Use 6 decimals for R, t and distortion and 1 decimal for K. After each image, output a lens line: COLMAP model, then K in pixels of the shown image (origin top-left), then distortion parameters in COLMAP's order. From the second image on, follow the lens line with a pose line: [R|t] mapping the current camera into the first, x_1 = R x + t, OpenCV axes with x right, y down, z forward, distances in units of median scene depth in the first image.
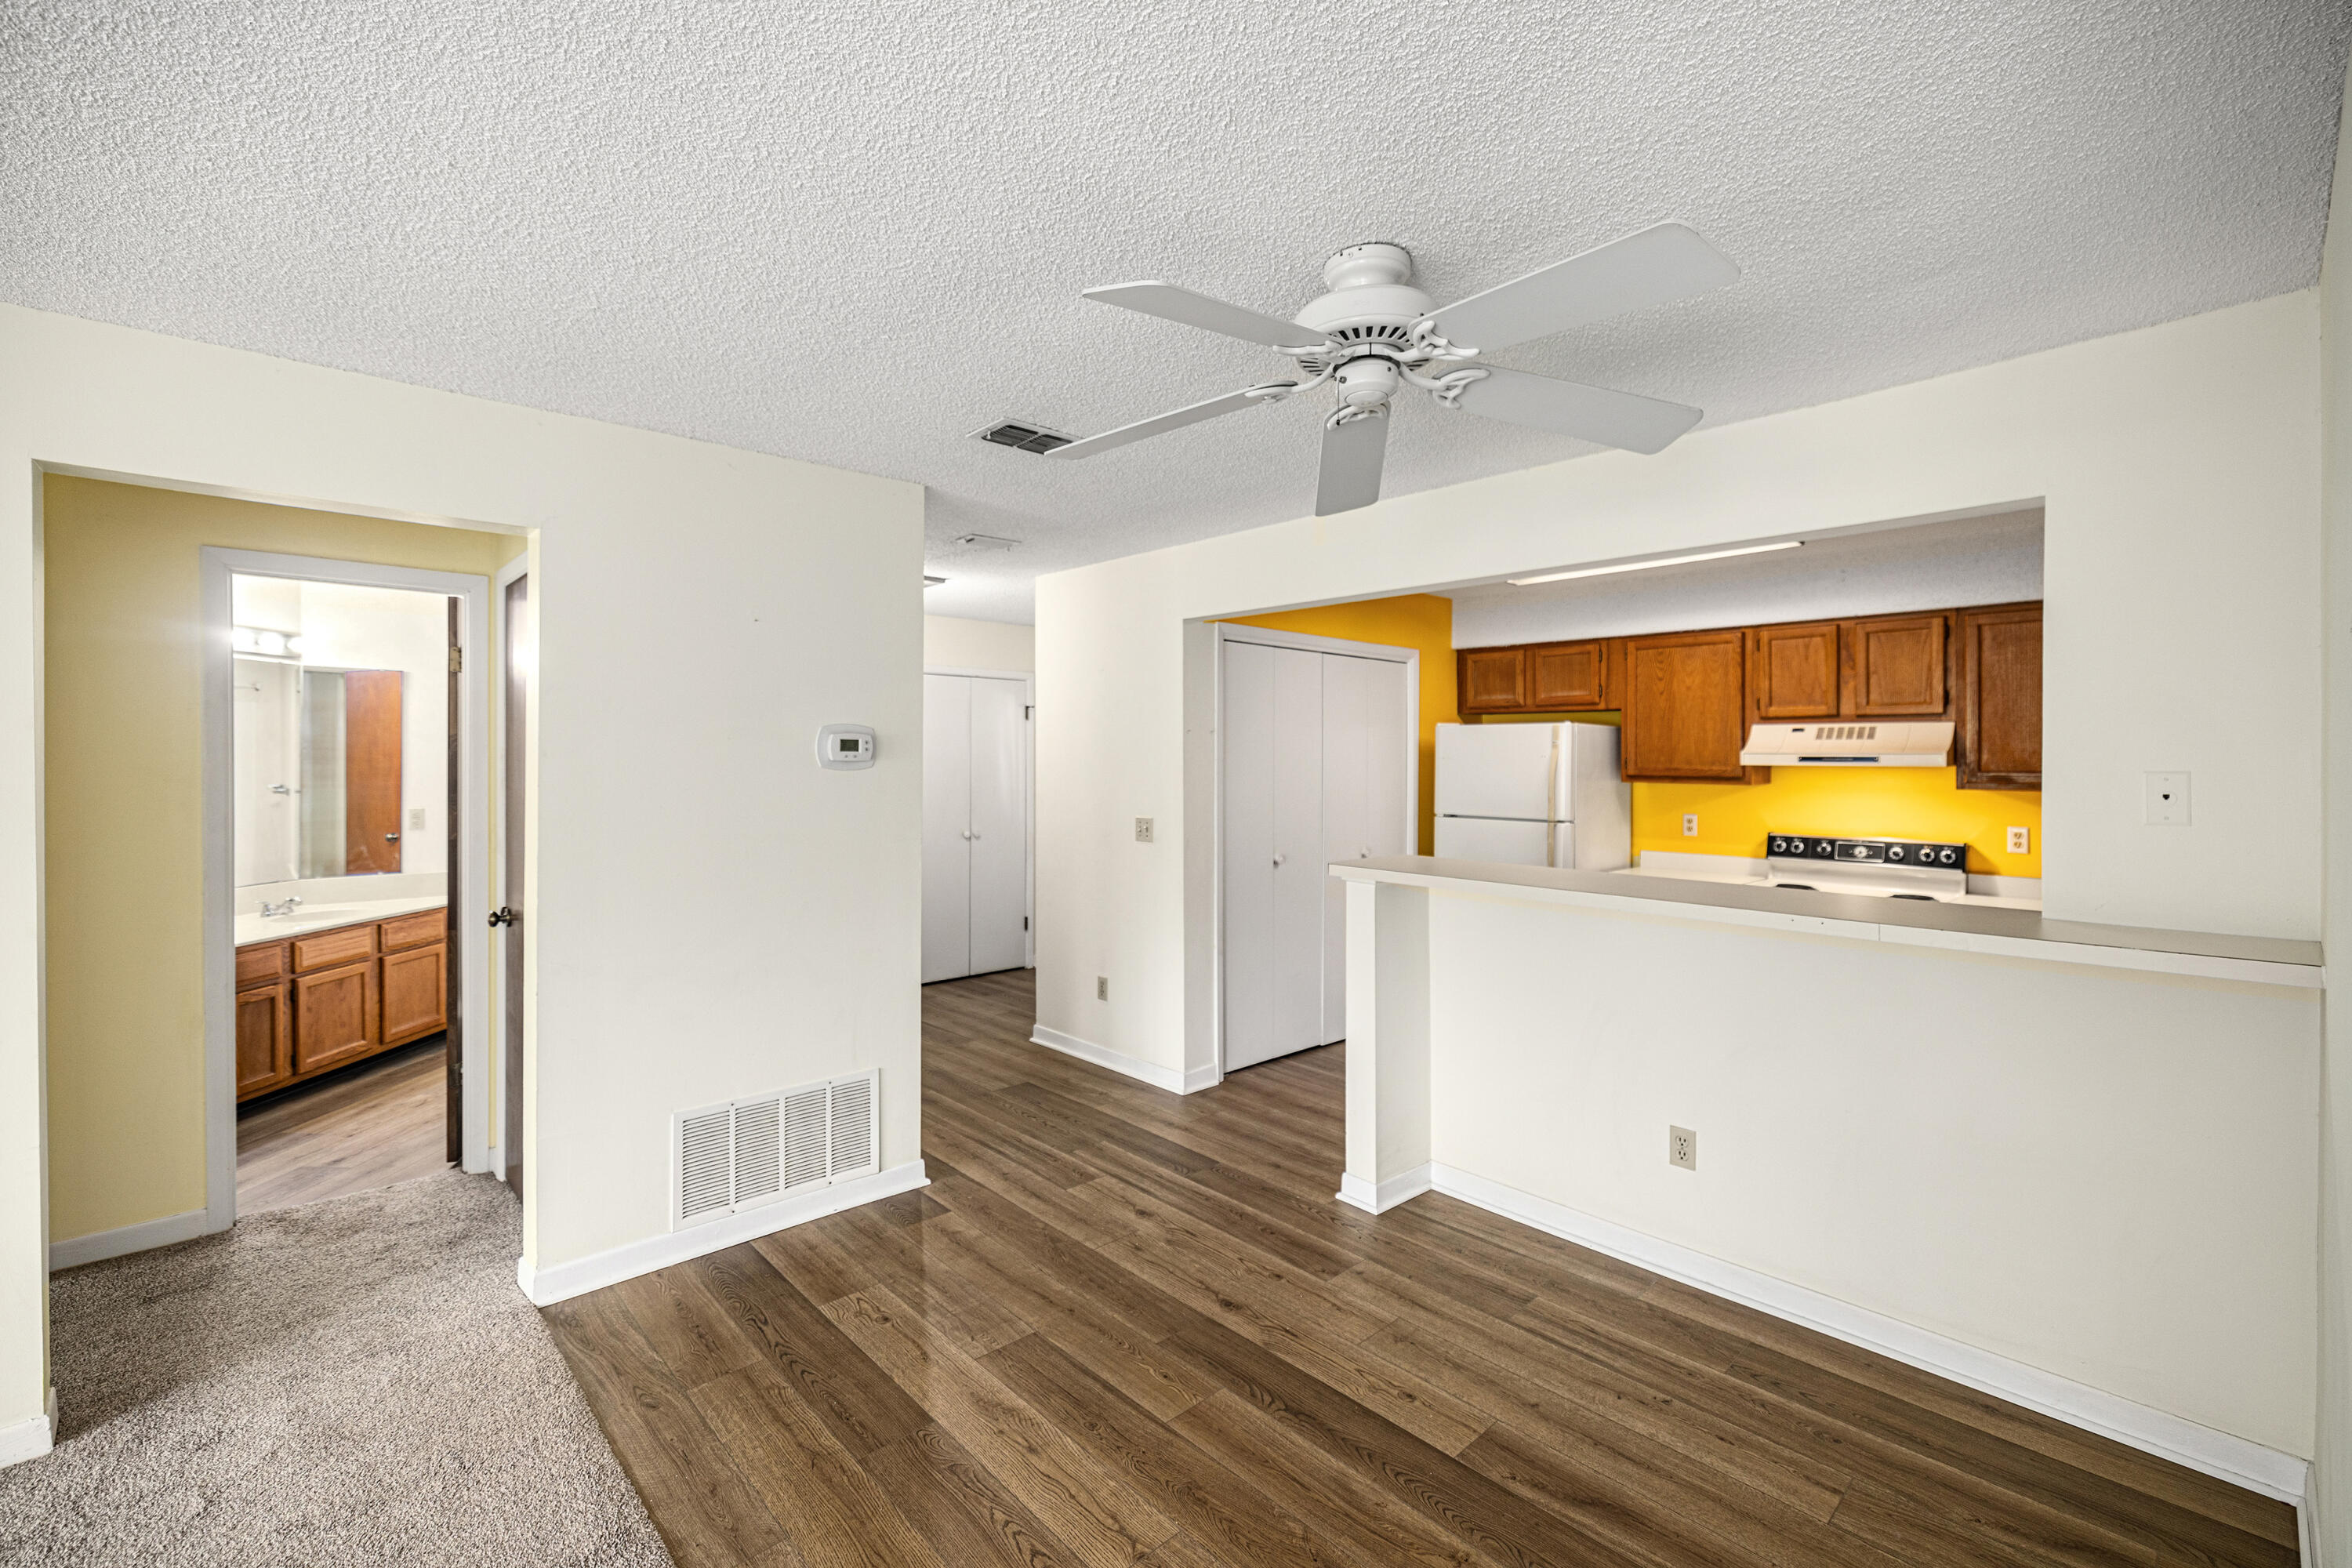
lens RADIAL K [[1009.7, 0, 1130.8], [0, 1009.7, 756.6], [0, 0, 1]] dist [0.002265, 0.000241]
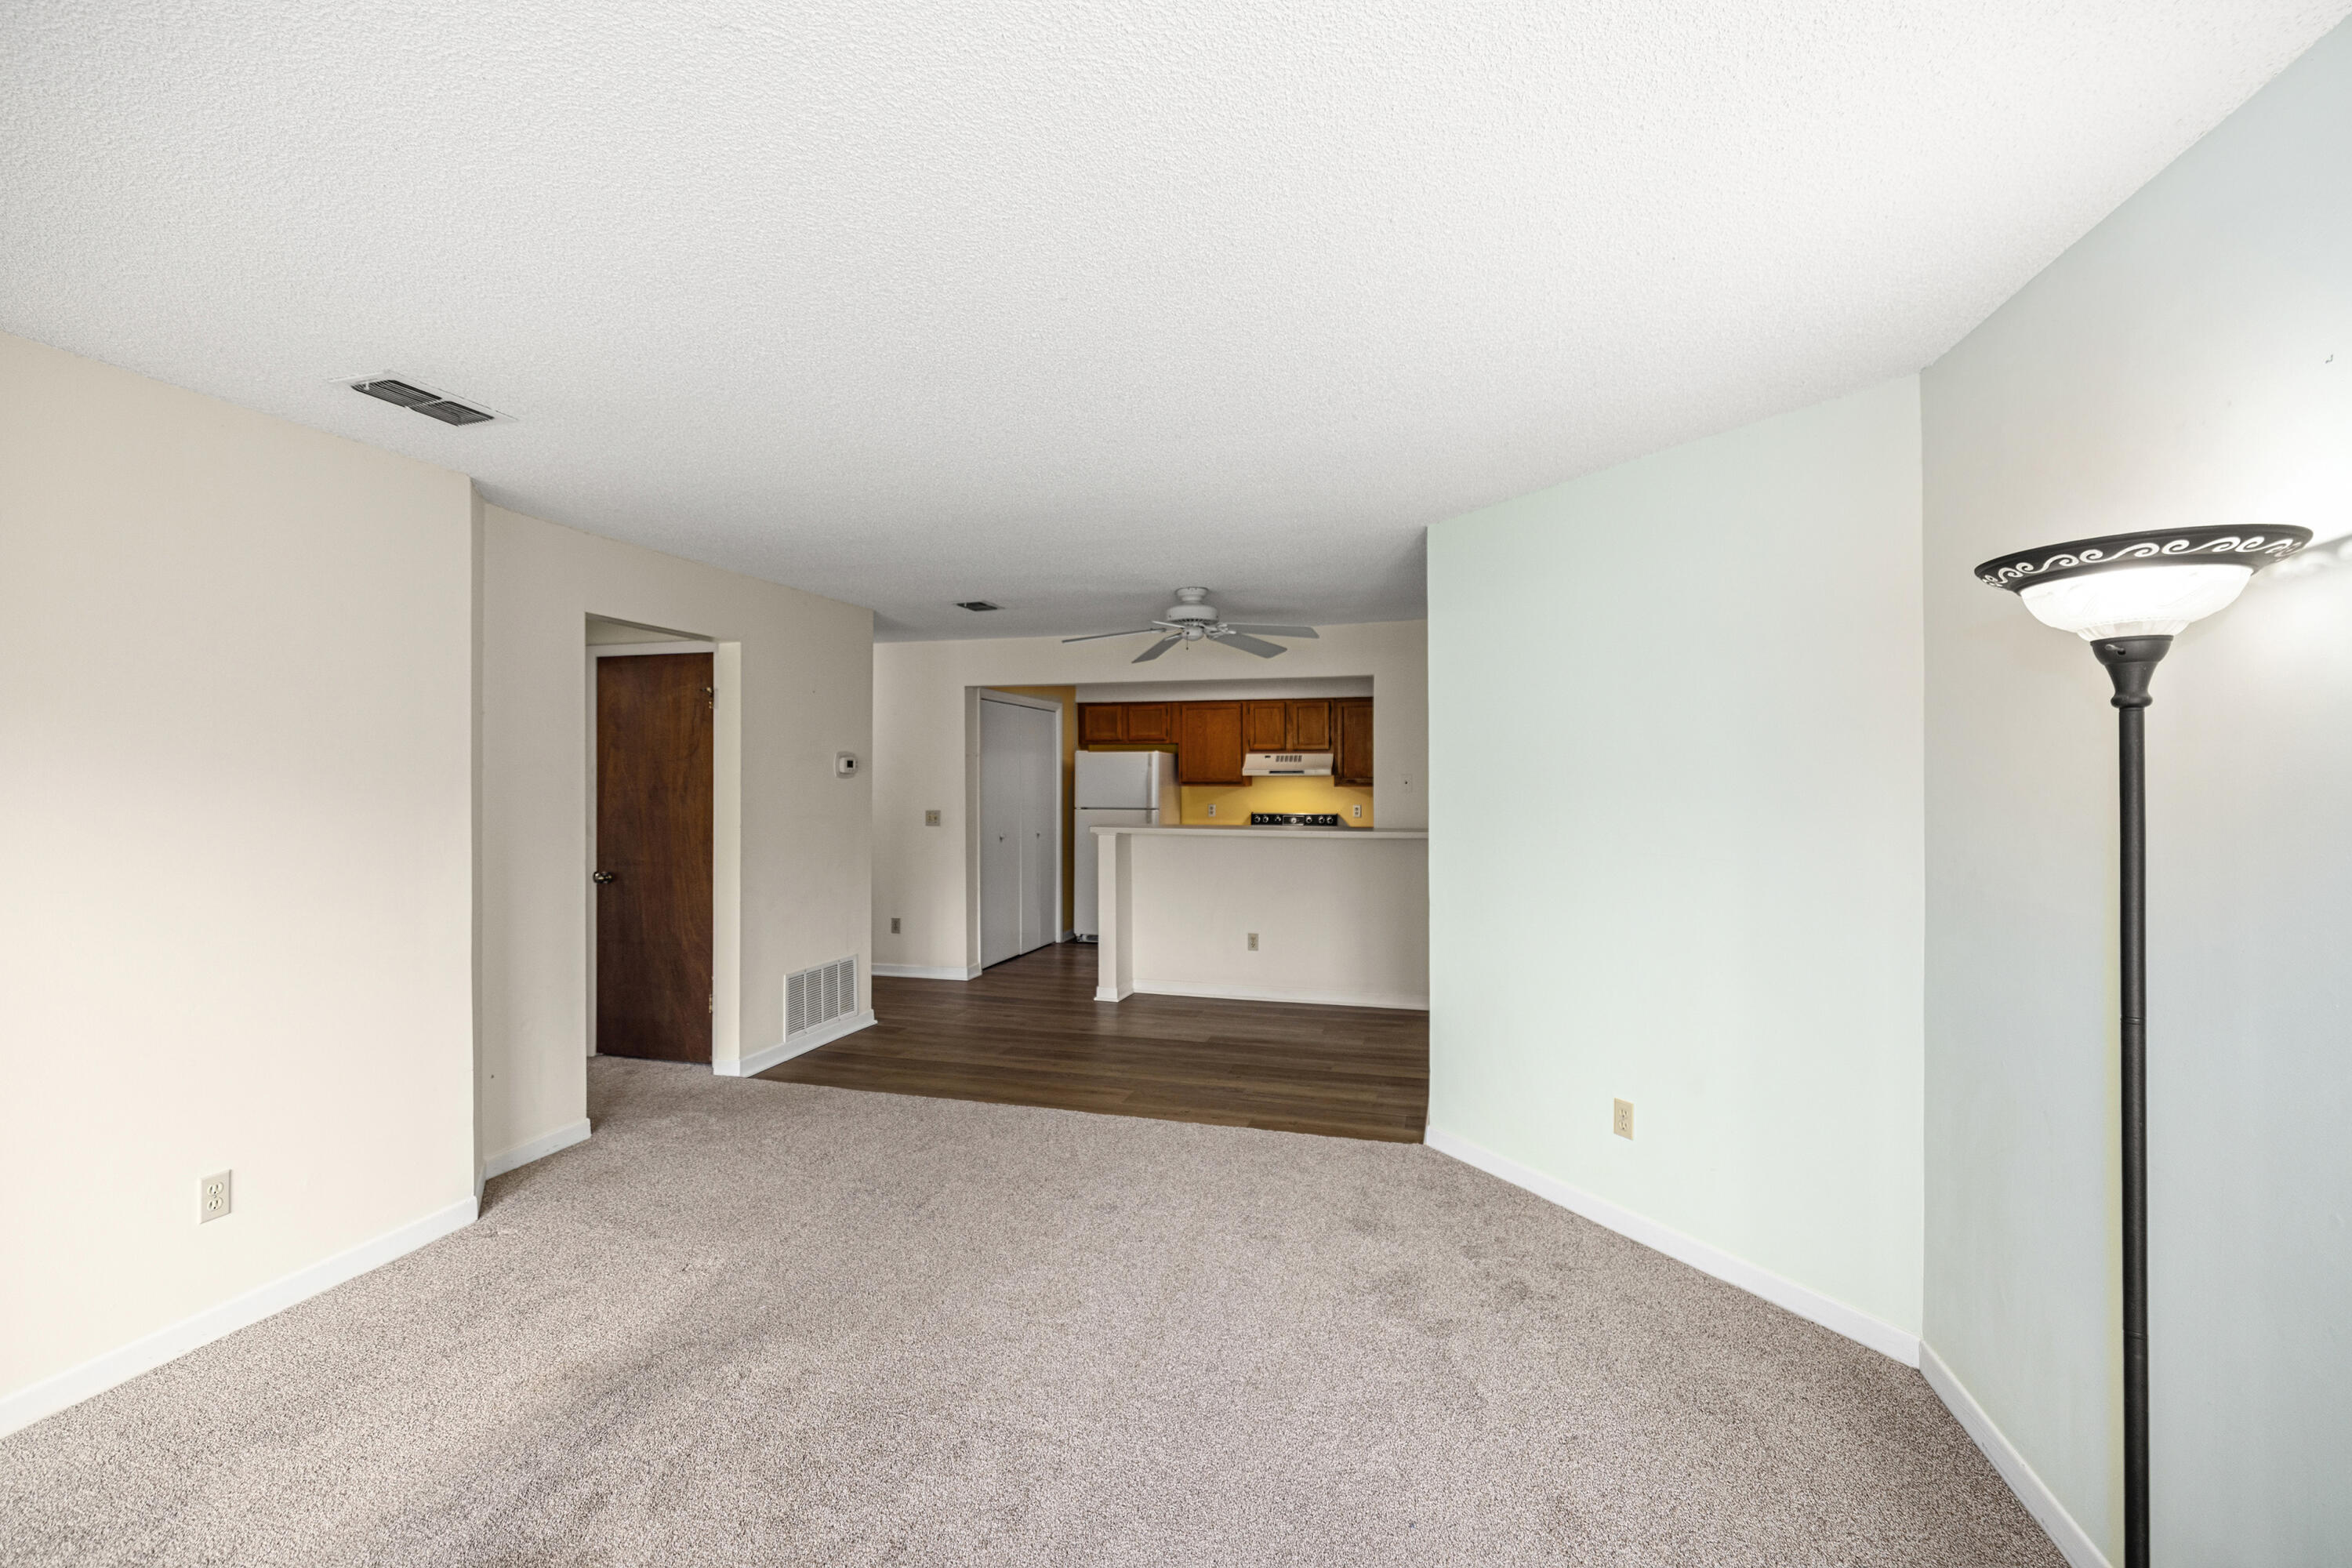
lens RADIAL K [[954.9, 0, 1141.5], [0, 954.9, 773.7], [0, 0, 1]] dist [0.000152, -0.000006]
pose [[0.868454, -0.002960, 0.495761, -0.433378], [0.003658, 0.999993, -0.000438, 0.005709], [-0.495756, 0.002194, 0.868459, -0.436623]]
